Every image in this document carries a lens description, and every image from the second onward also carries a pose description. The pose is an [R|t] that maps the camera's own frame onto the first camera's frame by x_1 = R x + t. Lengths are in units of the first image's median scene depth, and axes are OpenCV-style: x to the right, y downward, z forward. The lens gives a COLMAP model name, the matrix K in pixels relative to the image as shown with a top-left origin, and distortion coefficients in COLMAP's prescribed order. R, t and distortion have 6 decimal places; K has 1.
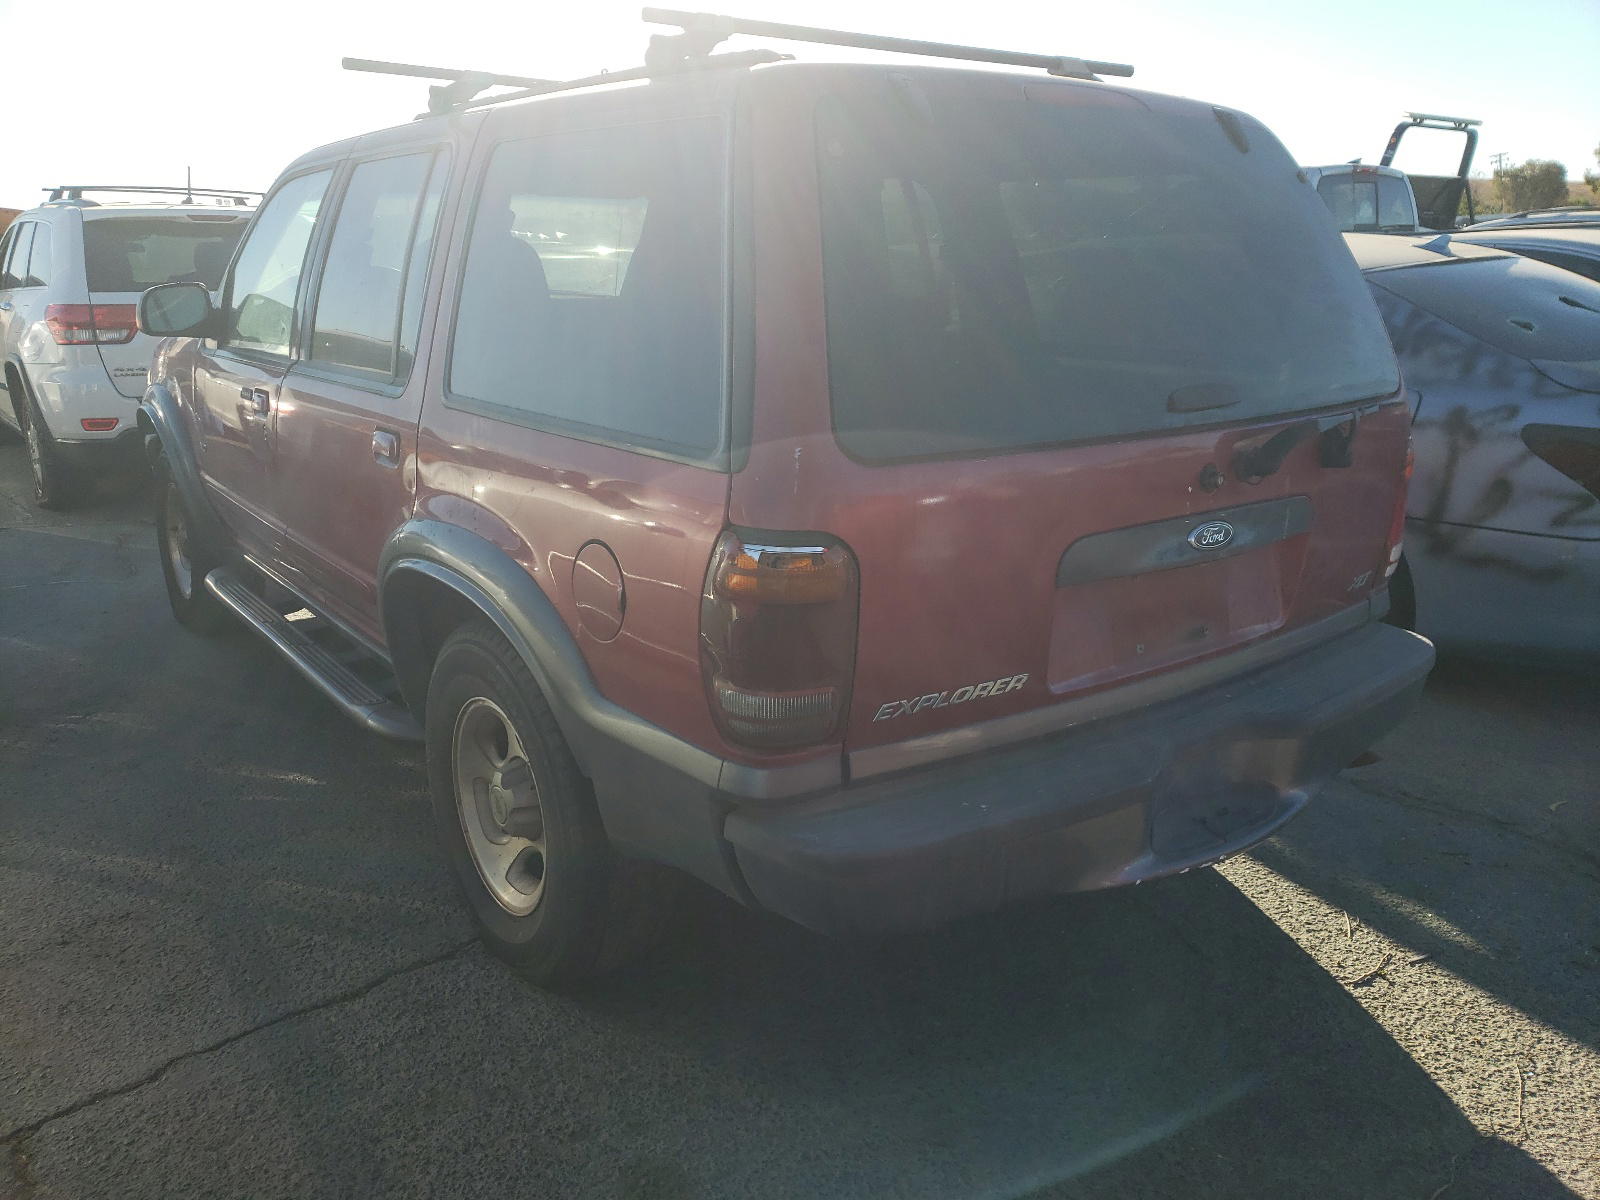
lens RADIAL K [[1246.4, 0, 800.0], [0, 1246.4, 600.0], [0, 0, 1]] dist [-0.005526, -0.007097]
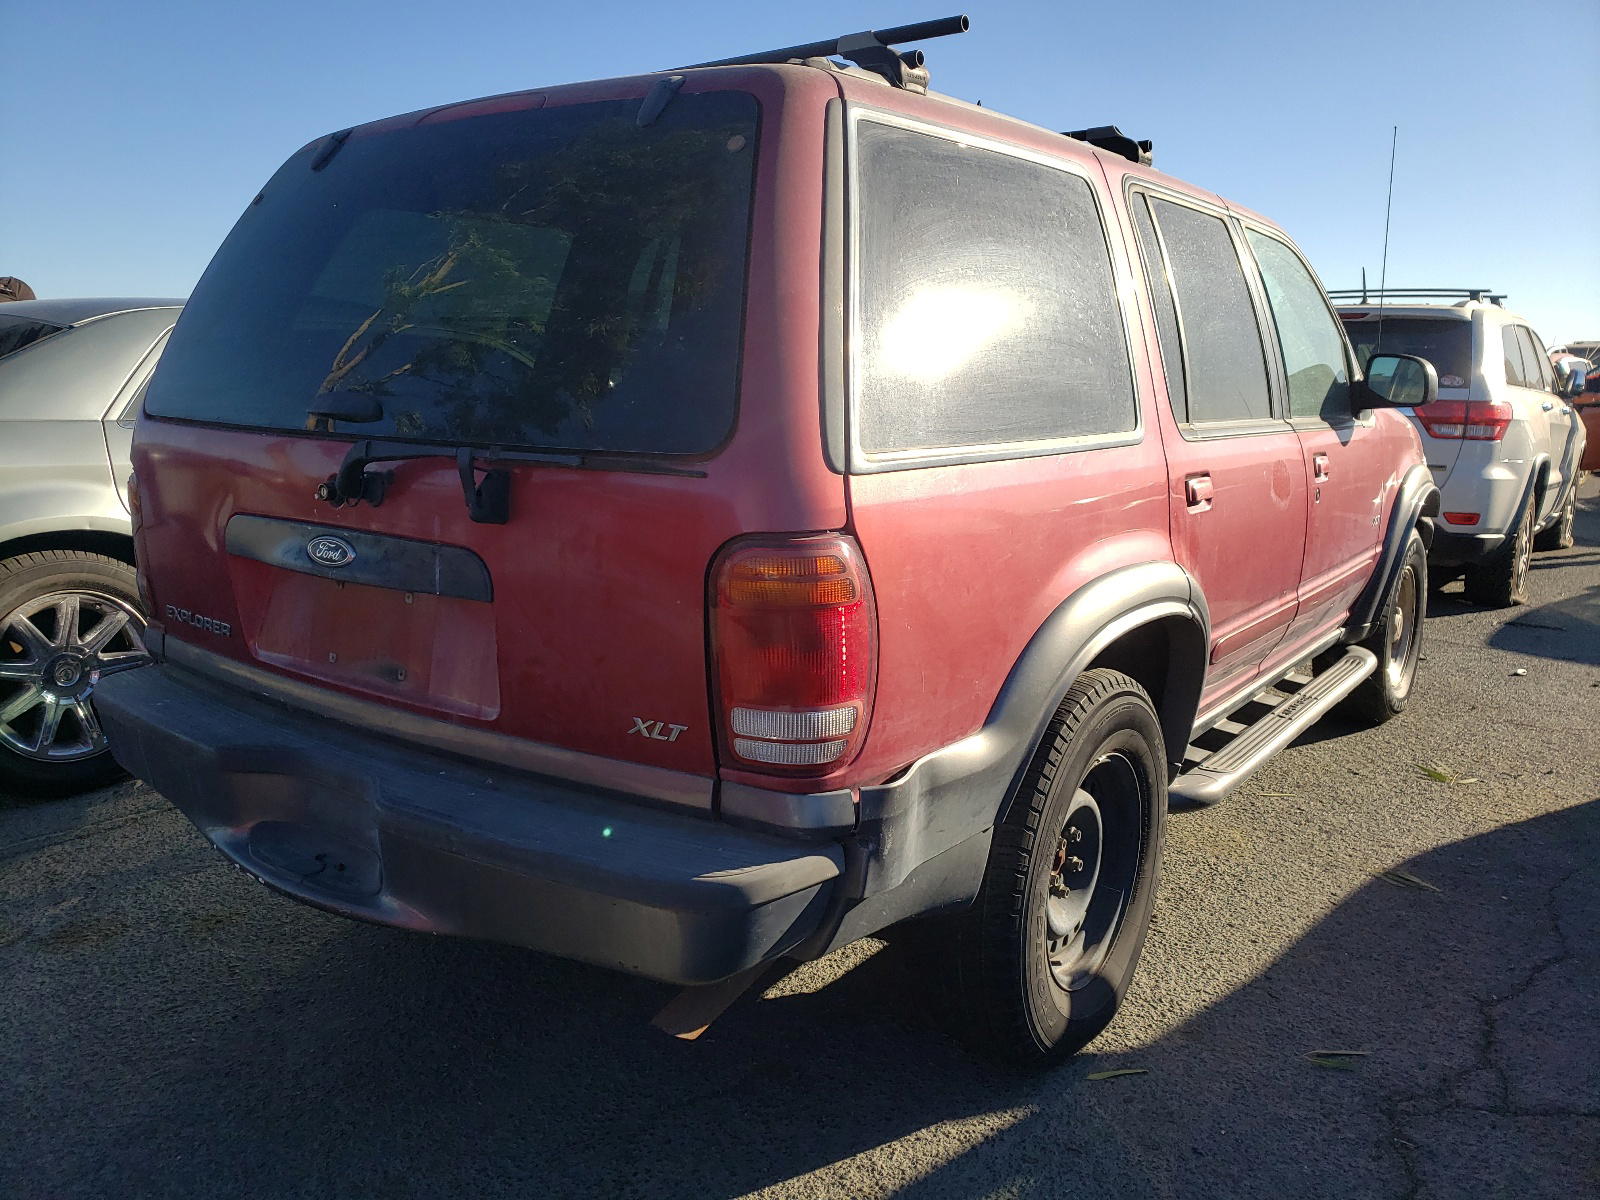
lens RADIAL K [[1246.4, 0, 800.0], [0, 1246.4, 600.0], [0, 0, 1]] dist [-0.005526, -0.007097]
pose [[0.298230, 0.178004, -0.937749, 1.319563], [-0.272440, 0.957461, 0.095102, -0.201866], [0.914787, 0.227118, 0.334039, 1.018547]]
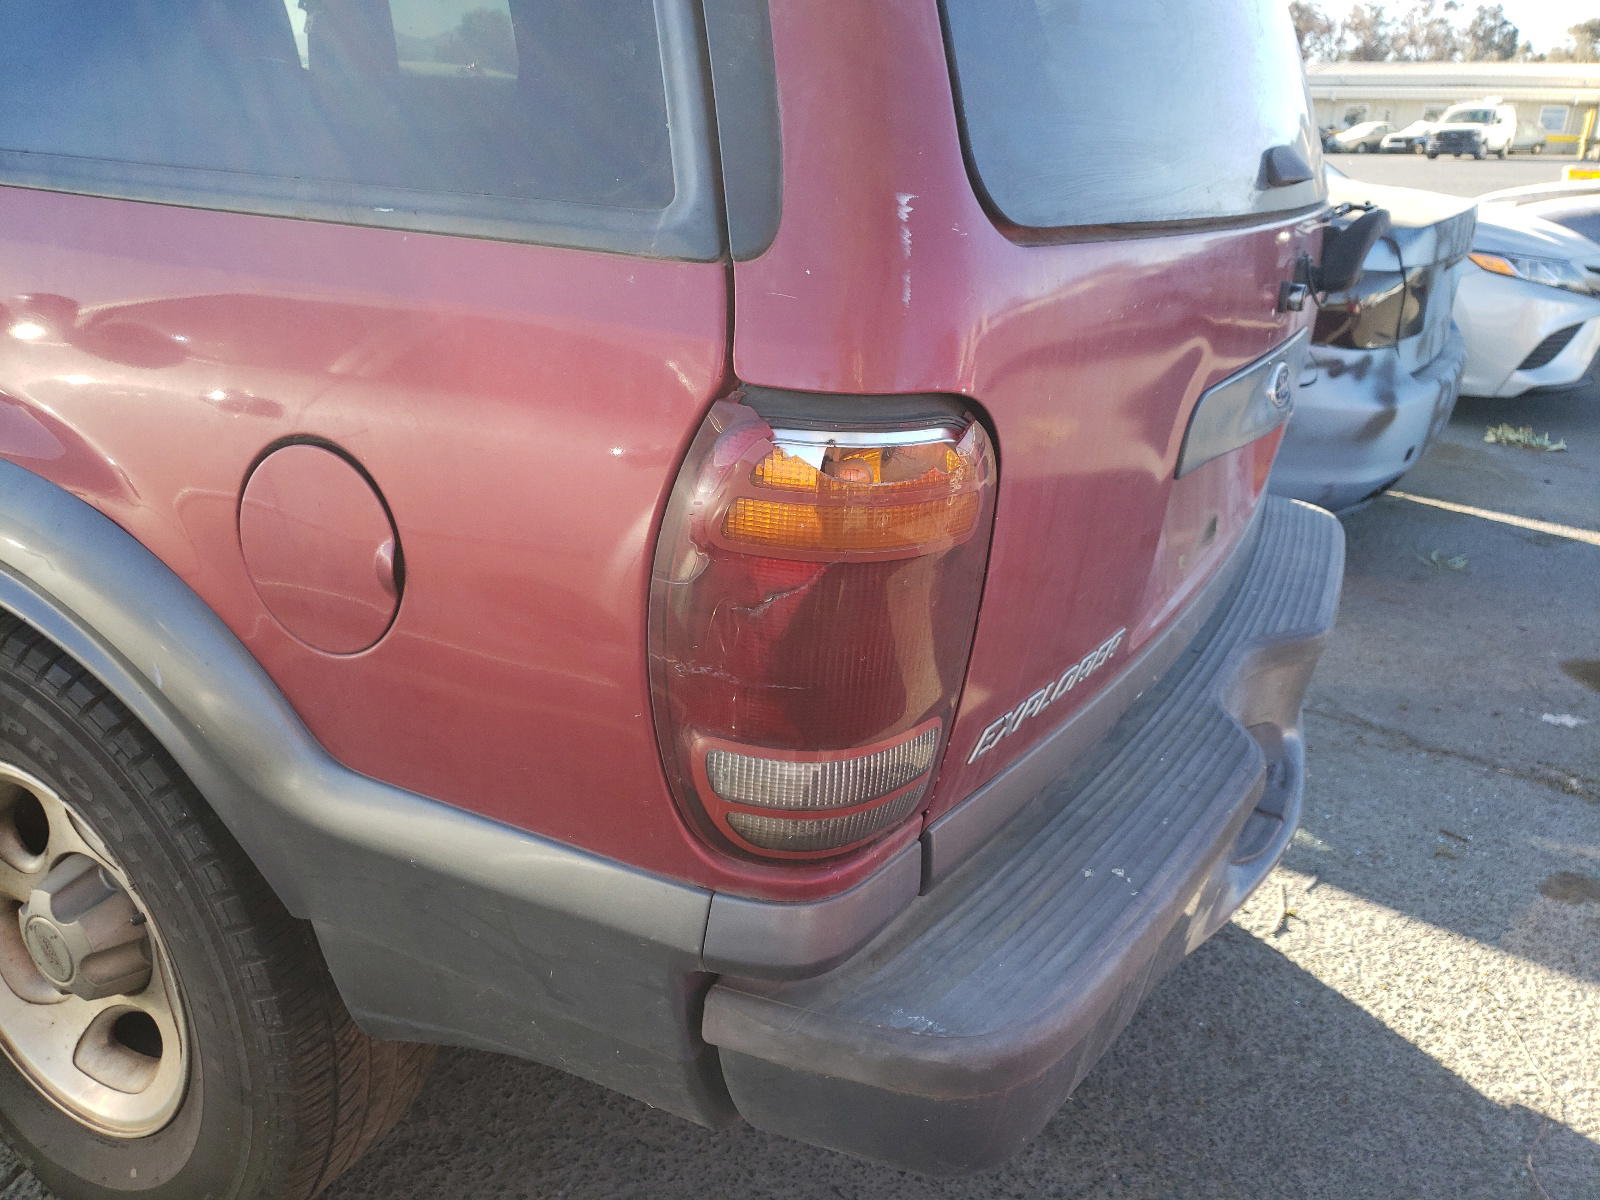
lens RADIAL K [[1246.4, 0, 800.0], [0, 1246.4, 600.0], [0, 0, 1]] dist [-0.005526, -0.007097]
pose [[0.911733, -0.103148, 0.397623, -0.177149], [0.062065, 0.991439, 0.114877, -0.029114], [-0.406068, -0.080059, 0.910329, 0.487351]]
